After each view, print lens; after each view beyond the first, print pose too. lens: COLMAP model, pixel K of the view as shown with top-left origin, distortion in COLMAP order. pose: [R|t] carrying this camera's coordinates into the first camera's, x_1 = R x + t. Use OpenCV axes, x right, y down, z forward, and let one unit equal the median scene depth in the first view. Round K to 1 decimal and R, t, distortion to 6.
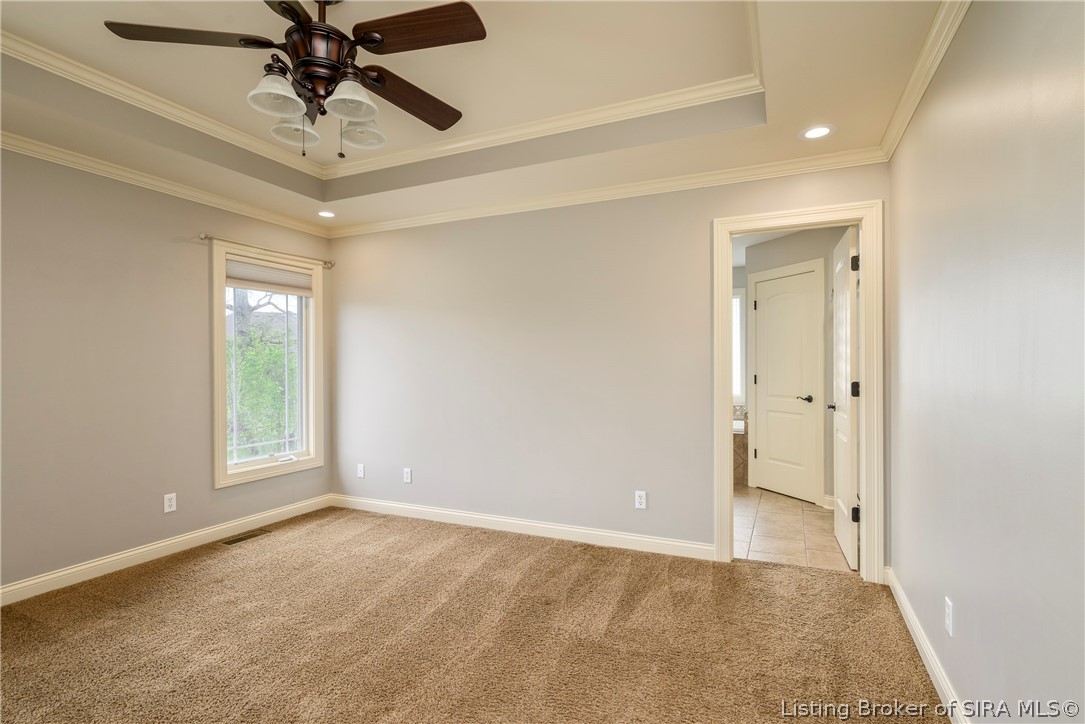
lens RADIAL K [[519.5, 0, 538.6], [0, 519.5, 364.2], [0, 0, 1]] dist [-0.000174, 0.000260]
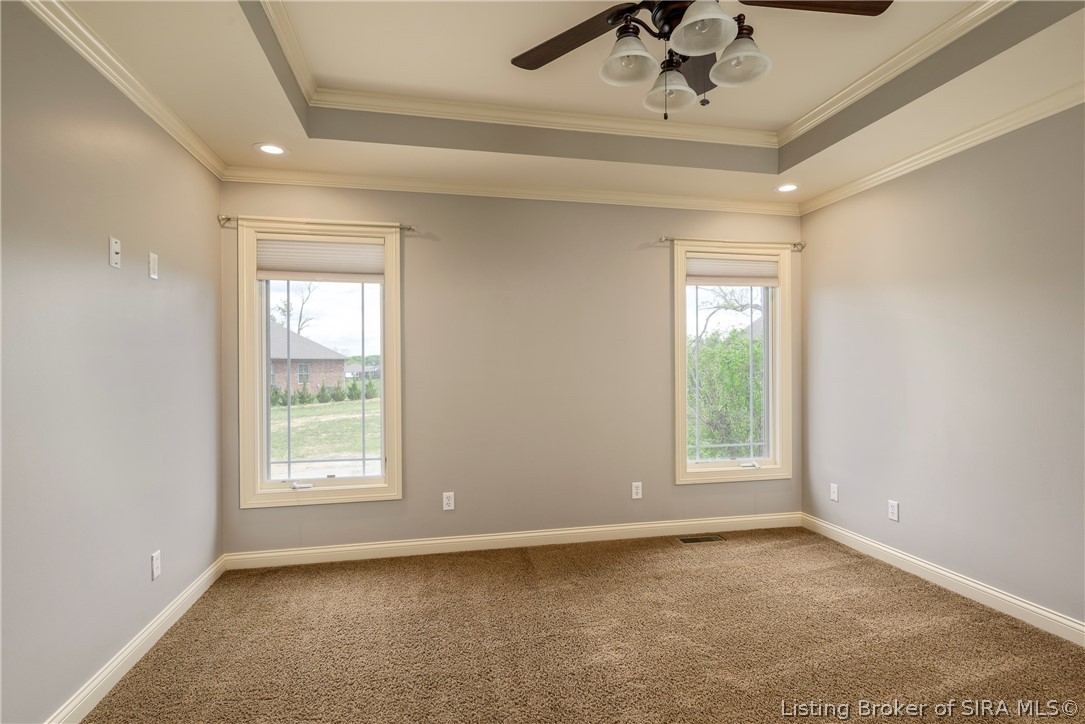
lens RADIAL K [[546.3, 0, 540.6], [0, 546.3, 365.8], [0, 0, 1]] dist [-0.000730, -0.001263]
pose [[0.615098, 0.000465, -0.788450, 0.061679], [0.004844, 0.999979, 0.004368, 0.000545], [0.788435, -0.006506, 0.615083, 0.131945]]
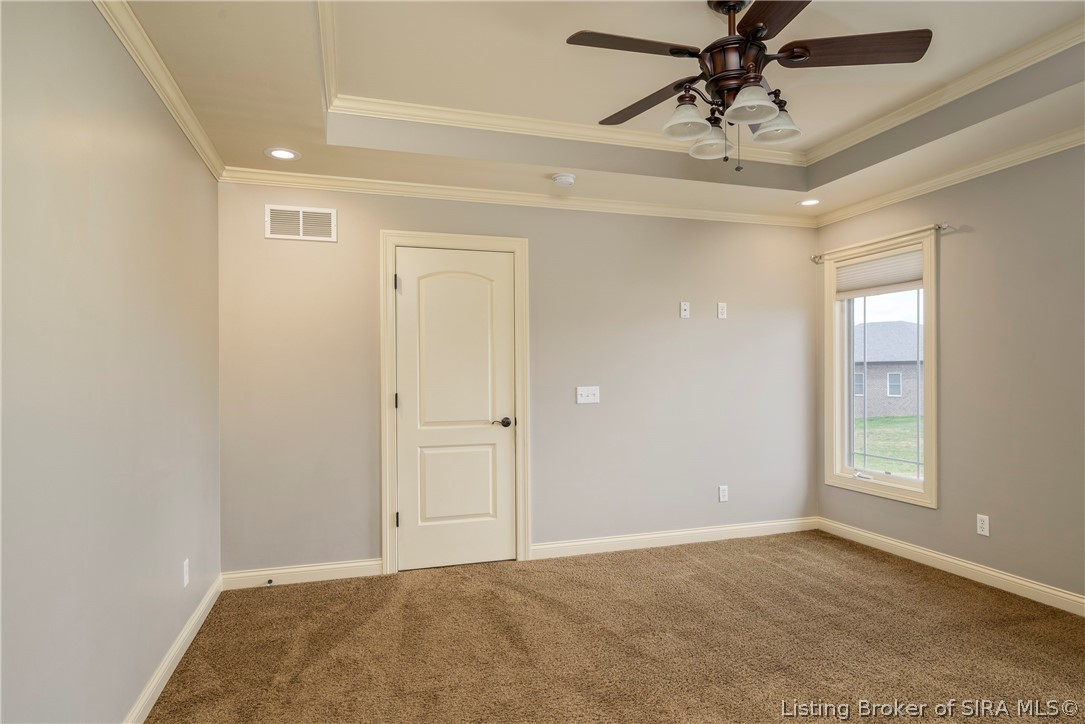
lens RADIAL K [[638.2, 0, 538.1], [0, 638.2, 367.0], [0, 0, 1]] dist [0.002239, -0.000377]
pose [[-0.734307, -0.004852, -0.678800, 0.534787], [0.004097, 0.999925, -0.011579, 0.009282], [0.678805, -0.011284, -0.734232, 1.198323]]
